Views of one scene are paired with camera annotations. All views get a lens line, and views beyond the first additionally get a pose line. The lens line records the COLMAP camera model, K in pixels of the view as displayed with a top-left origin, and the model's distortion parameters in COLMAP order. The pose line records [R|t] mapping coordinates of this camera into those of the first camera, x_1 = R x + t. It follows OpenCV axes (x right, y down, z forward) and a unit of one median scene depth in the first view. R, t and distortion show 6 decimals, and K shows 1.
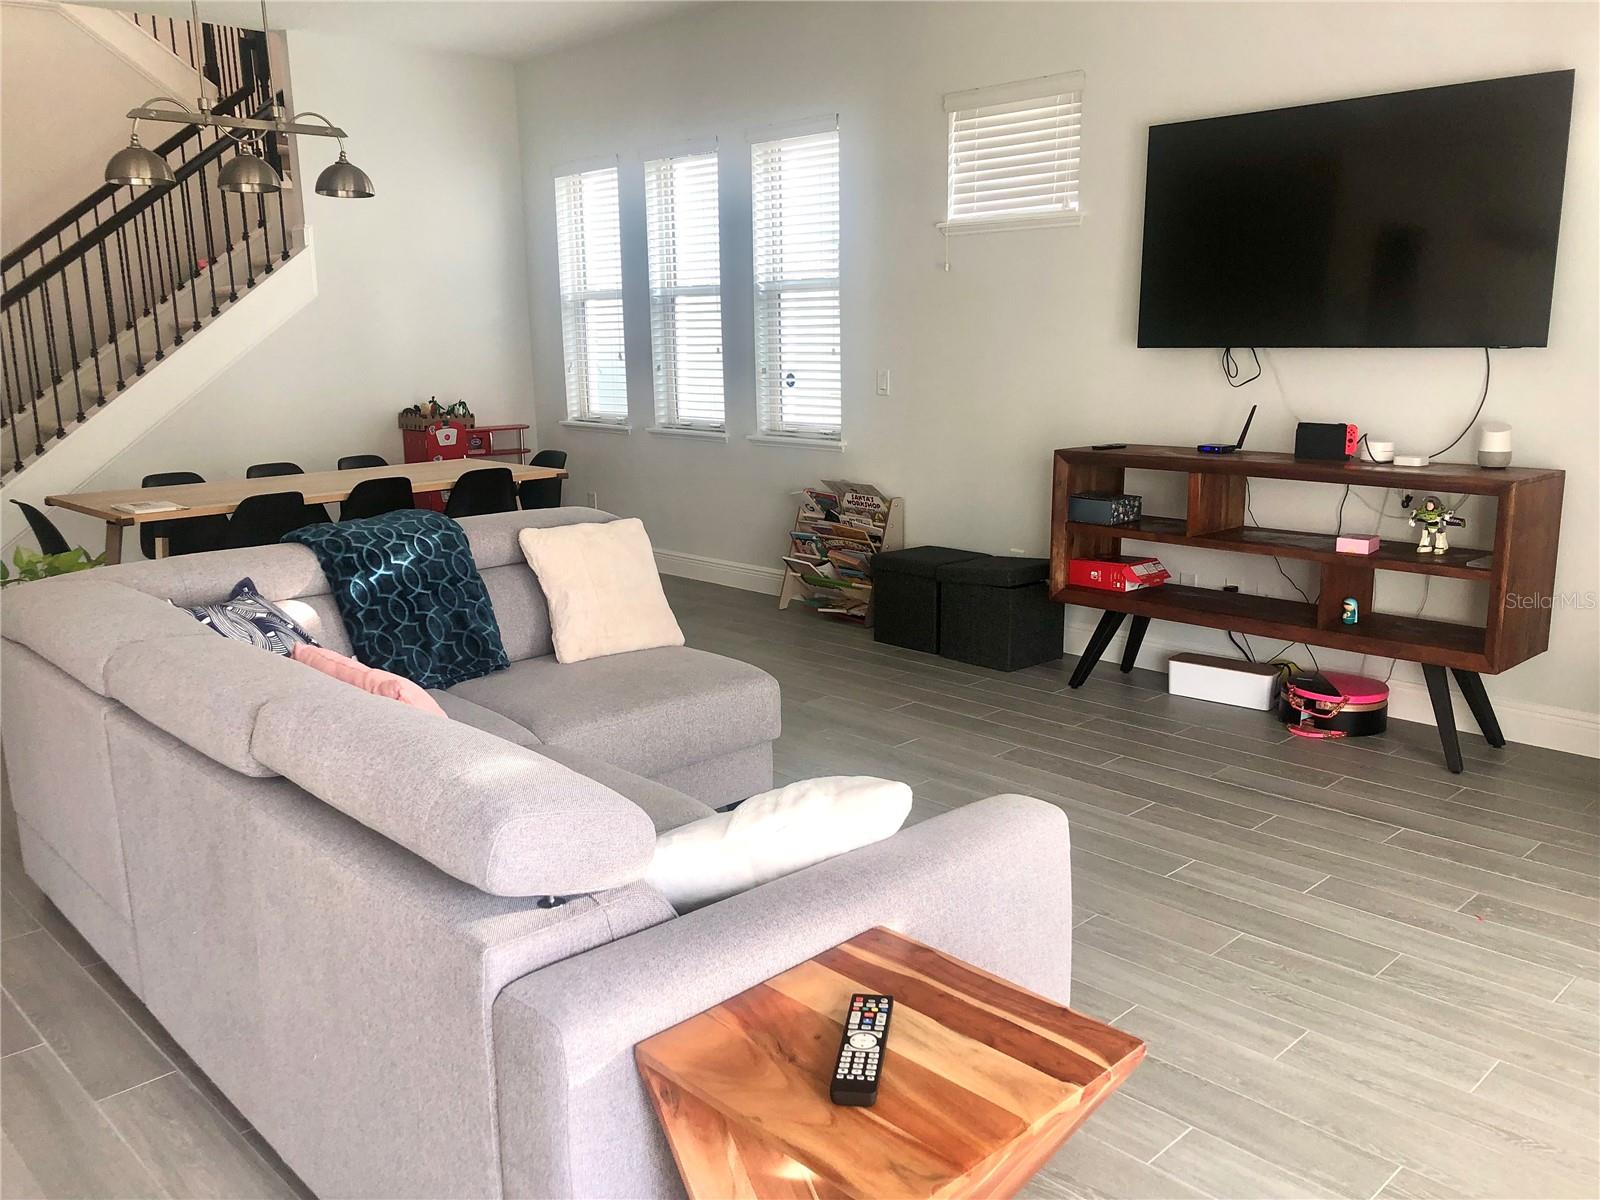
lens RADIAL K [[1308.7, 0, 816.6], [0, 1308.7, 588.3], [0, 0, 1]] dist [0.049244, -0.053036]
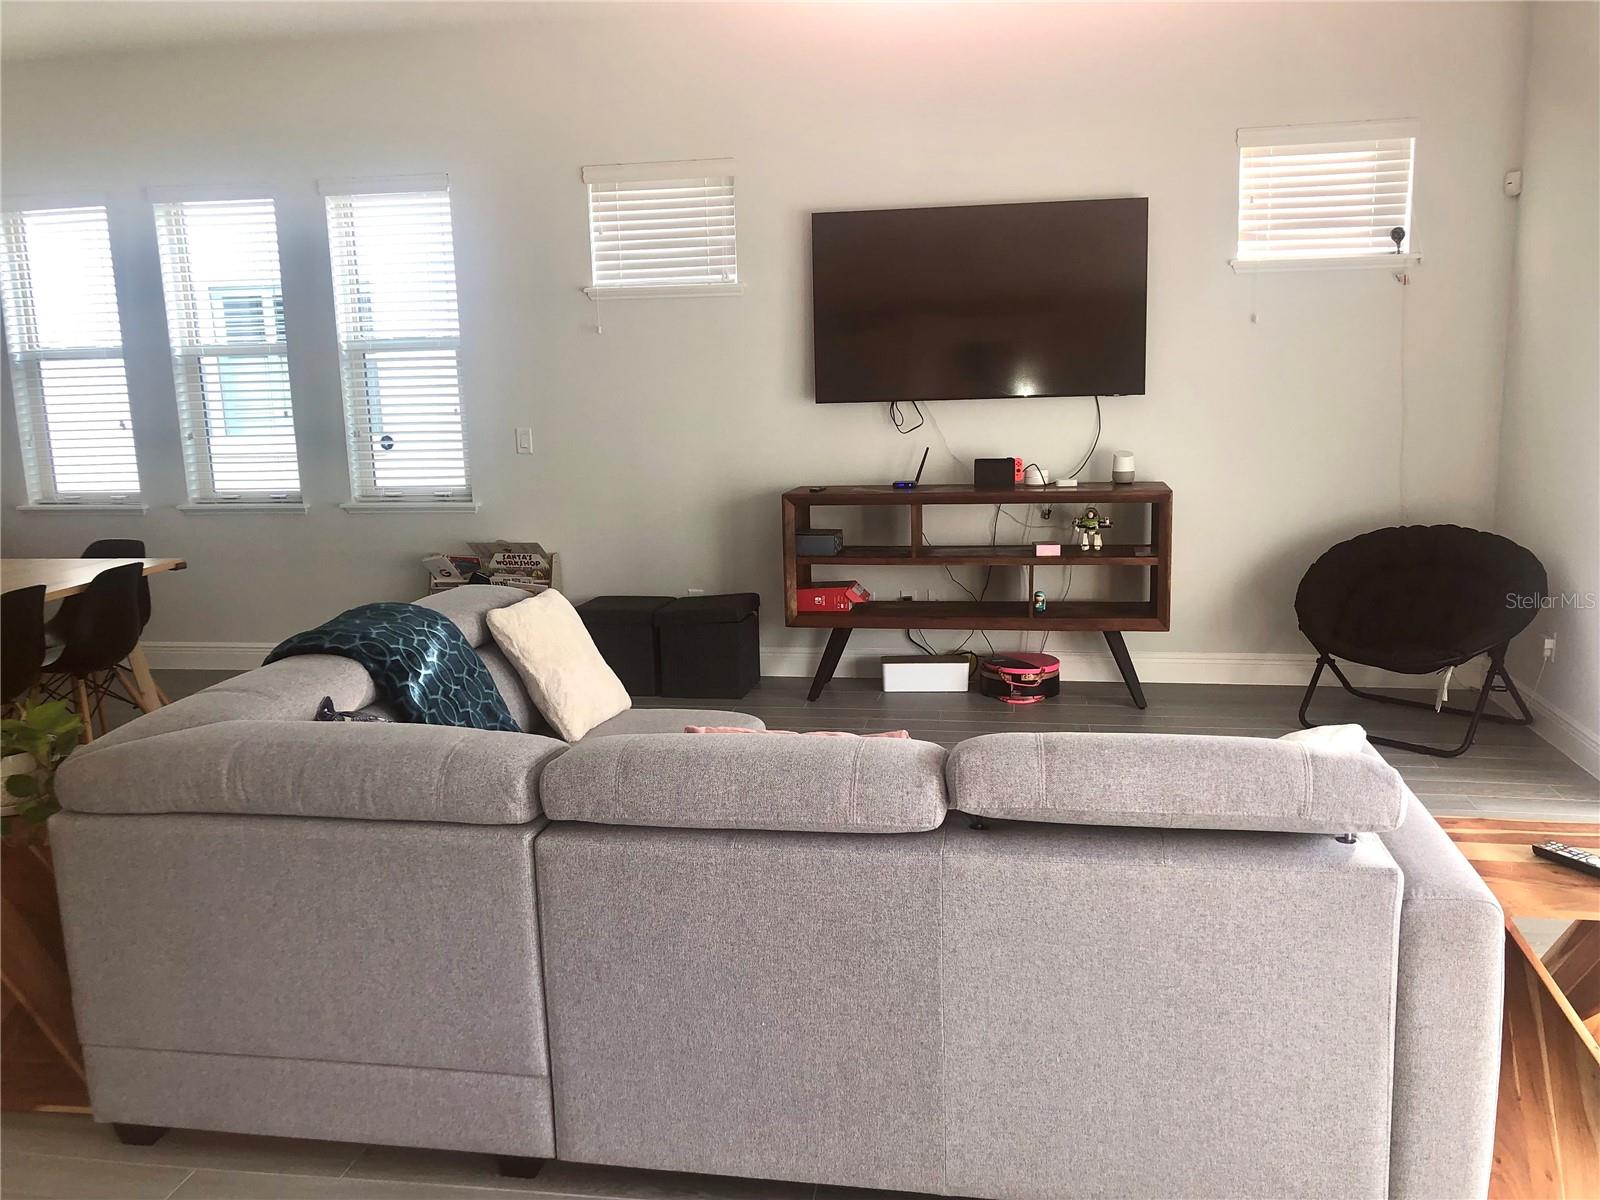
lens RADIAL K [[1308.7, 0, 817.2], [0, 1308.7, 602.9], [0, 0, 1]] dist [0.049244, -0.053036]
pose [[0.814329, -0.117748, 0.568334, -0.421783], [0.129242, 0.991407, 0.020218, -0.029463], [-0.565831, 0.056989, 0.822549, 0.055490]]
